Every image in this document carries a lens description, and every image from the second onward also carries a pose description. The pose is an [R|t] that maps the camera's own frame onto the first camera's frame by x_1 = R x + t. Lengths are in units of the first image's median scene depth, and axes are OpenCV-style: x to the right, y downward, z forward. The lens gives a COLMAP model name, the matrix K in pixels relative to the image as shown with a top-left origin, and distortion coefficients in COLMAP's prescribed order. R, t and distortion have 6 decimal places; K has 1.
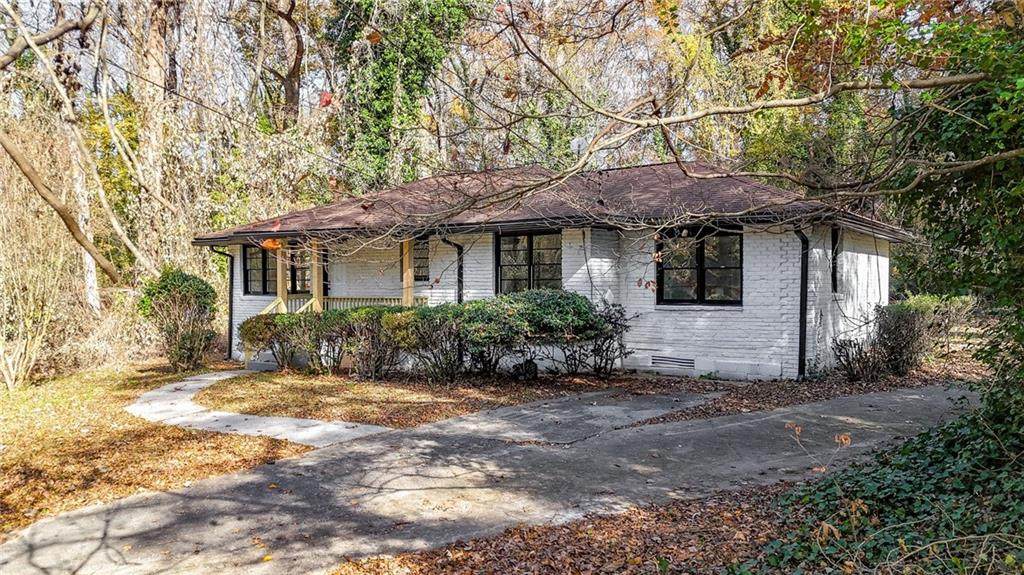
lens RADIAL K [[752.8, 0, 505.7], [0, 752.8, 286.8], [0, 0, 1]] dist [0.052980, -0.014964]
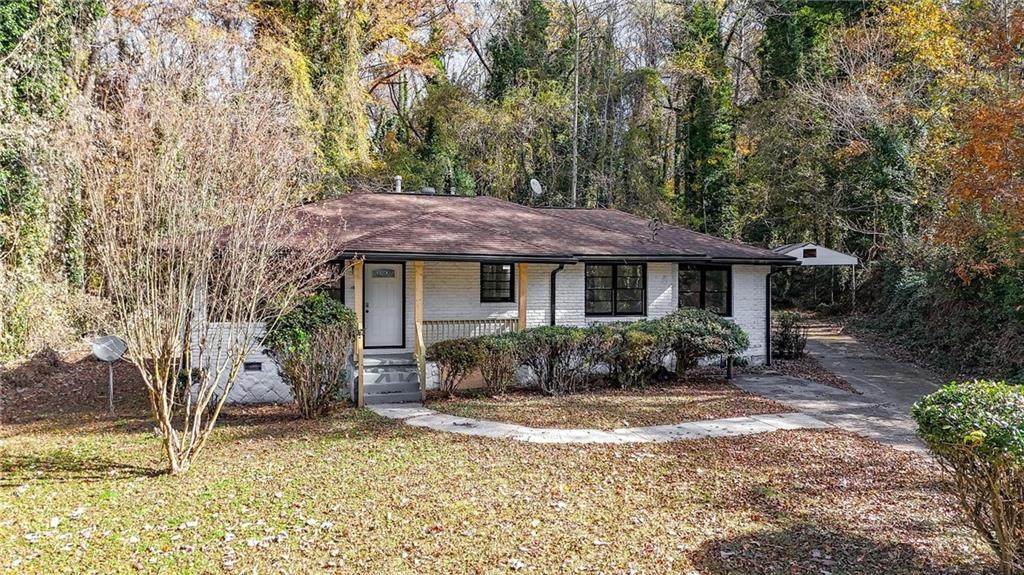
lens RADIAL K [[752.8, 0, 506.7], [0, 752.8, 285.1], [0, 0, 1]] dist [0.052980, -0.014964]
pose [[0.624213, -0.000623, 0.781254, -0.972470], [0.002769, 0.999995, -0.001415, -0.031398], [-0.781250, 0.003047, 0.624211, 0.327510]]
